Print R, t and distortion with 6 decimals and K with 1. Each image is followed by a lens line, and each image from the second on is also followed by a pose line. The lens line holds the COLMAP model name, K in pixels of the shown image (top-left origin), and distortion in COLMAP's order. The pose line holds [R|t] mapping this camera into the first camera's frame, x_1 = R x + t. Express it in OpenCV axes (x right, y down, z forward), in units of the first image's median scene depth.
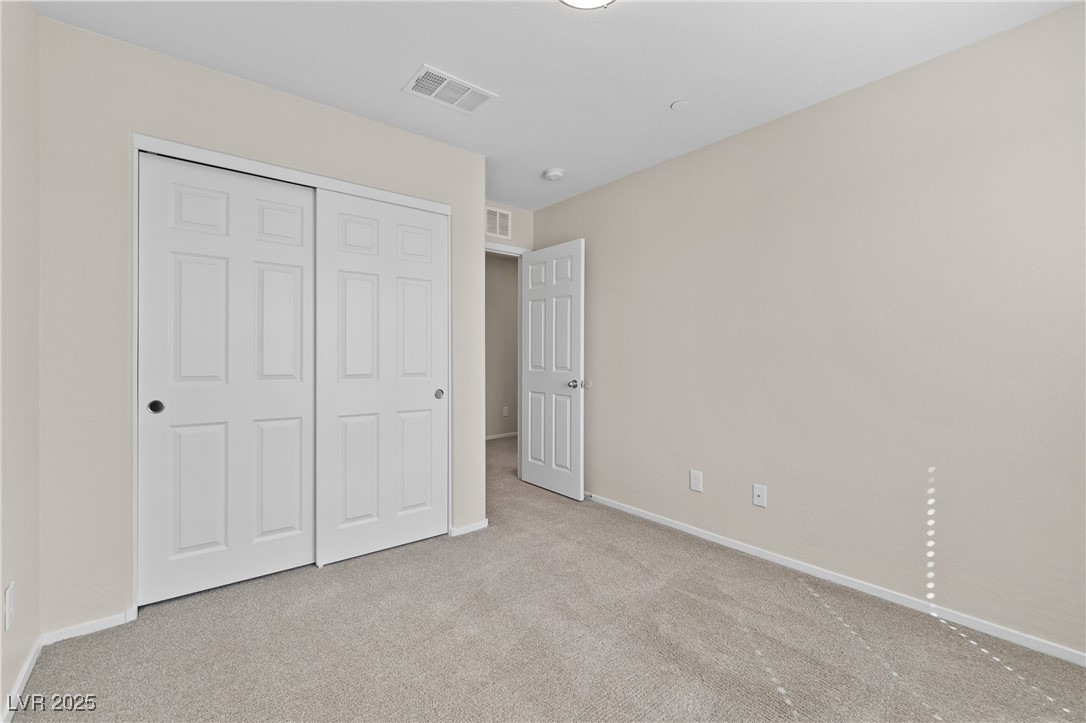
lens RADIAL K [[465.9, 0, 542.5], [0, 465.9, 364.7], [0, 0, 1]] dist [-0.004761, 0.000598]
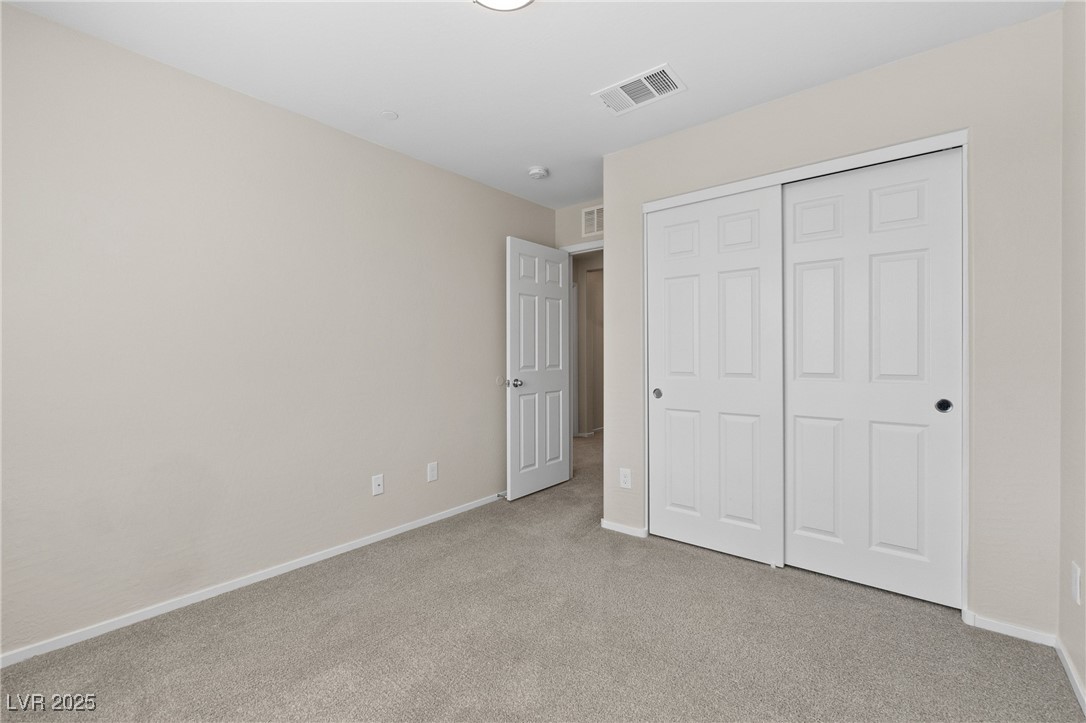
lens RADIAL K [[465.9, 0, 542.5], [0, 465.9, 364.7], [0, 0, 1]] dist [-0.004761, 0.000598]
pose [[0.201879, 0.001443, -0.979409, 0.471943], [0.001821, 0.999997, 0.001848, 0.000352], [0.979409, -0.002156, 0.201876, 0.380051]]
